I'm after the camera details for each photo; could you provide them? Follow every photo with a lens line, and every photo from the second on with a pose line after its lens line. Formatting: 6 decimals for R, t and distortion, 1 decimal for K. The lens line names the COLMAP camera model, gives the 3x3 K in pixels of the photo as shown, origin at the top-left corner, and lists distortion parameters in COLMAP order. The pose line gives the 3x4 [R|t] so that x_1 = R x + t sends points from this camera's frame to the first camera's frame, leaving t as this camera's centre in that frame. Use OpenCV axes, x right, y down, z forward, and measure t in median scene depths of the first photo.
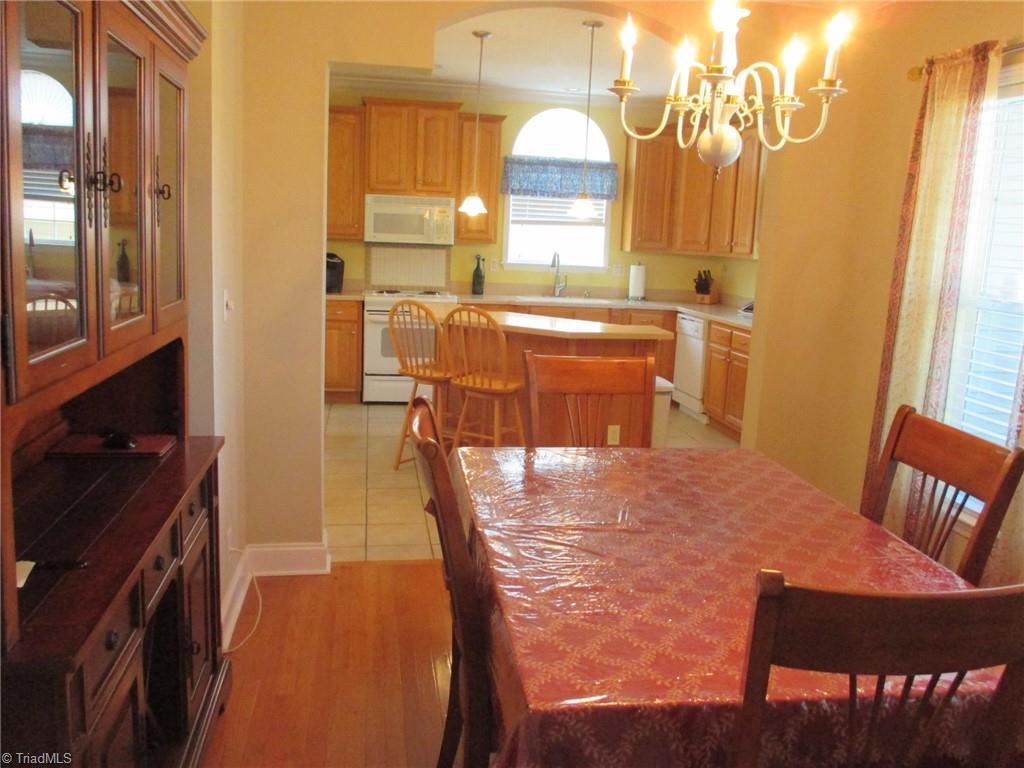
lens RADIAL K [[844.7, 0, 513.1], [0, 844.7, 363.7], [0, 0, 1]] dist [-0.041711, 0.009442]
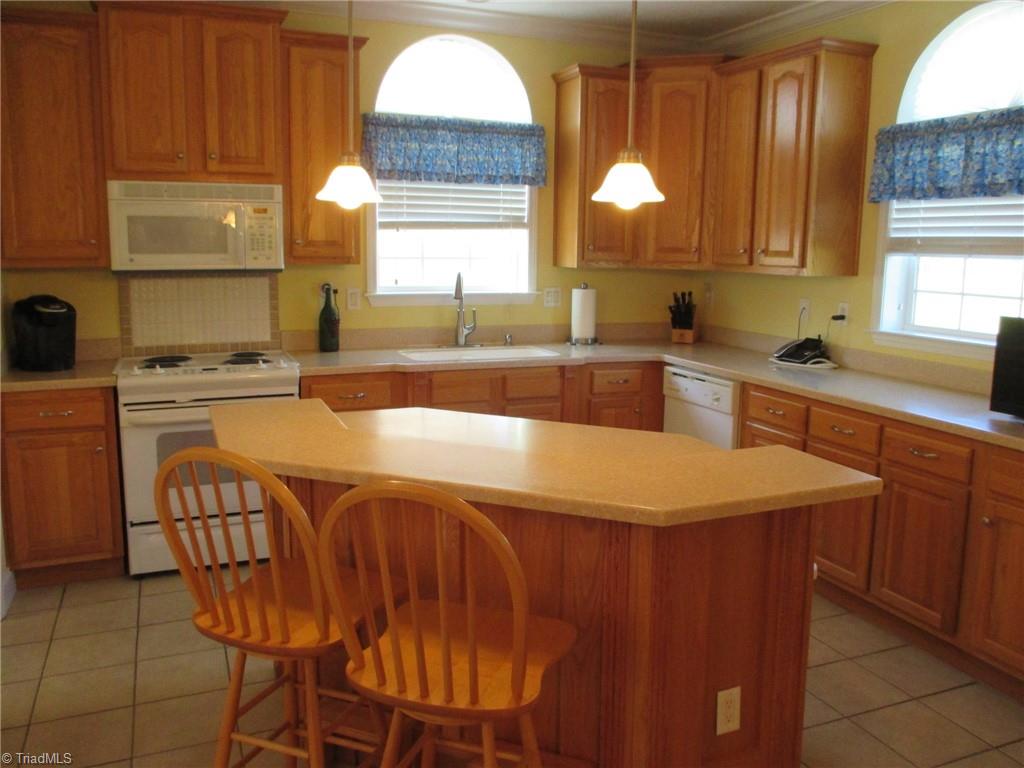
lens RADIAL K [[844.7, 0, 513.1], [0, 844.7, 363.7], [0, 0, 1]] dist [-0.041711, 0.009442]
pose [[0.972535, -0.062963, 0.224080, -0.052387], [0.063335, 0.997977, 0.005535, -0.072780], [-0.223975, 0.008809, 0.974555, 0.428549]]
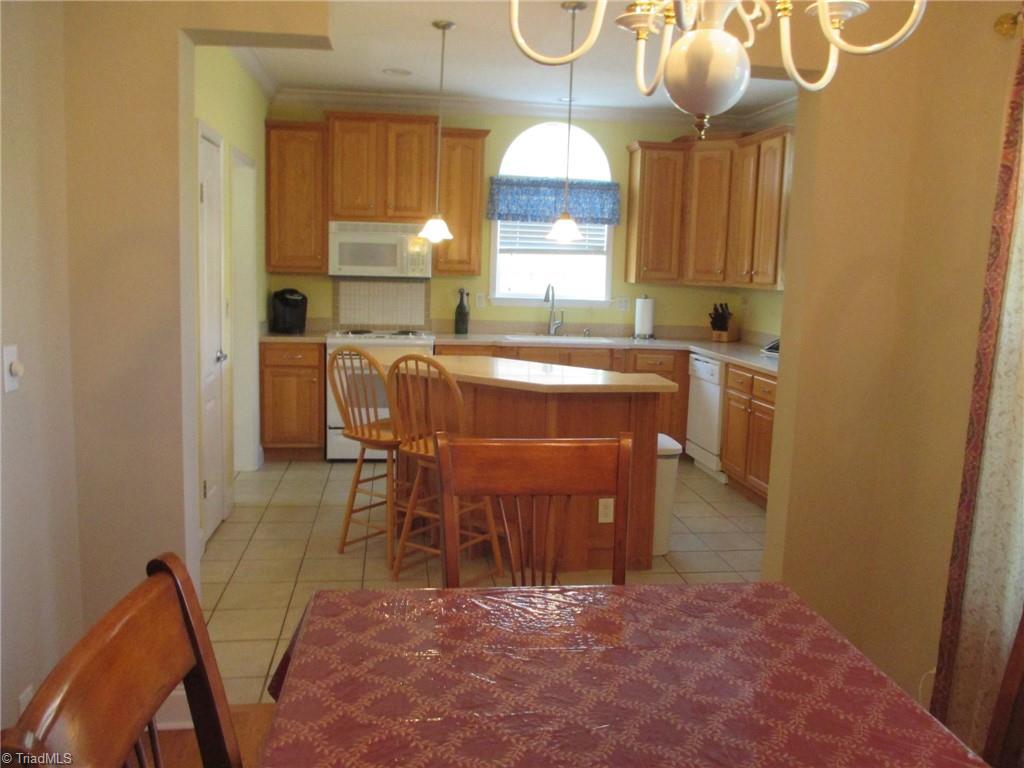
lens RADIAL K [[844.7, 0, 513.1], [0, 844.7, 363.7], [0, 0, 1]] dist [-0.041711, 0.009442]
pose [[0.999572, -0.008699, -0.027932, 0.038219], [0.007619, 0.999228, -0.038546, -0.017707], [0.028246, 0.038317, 0.998866, 0.134064]]
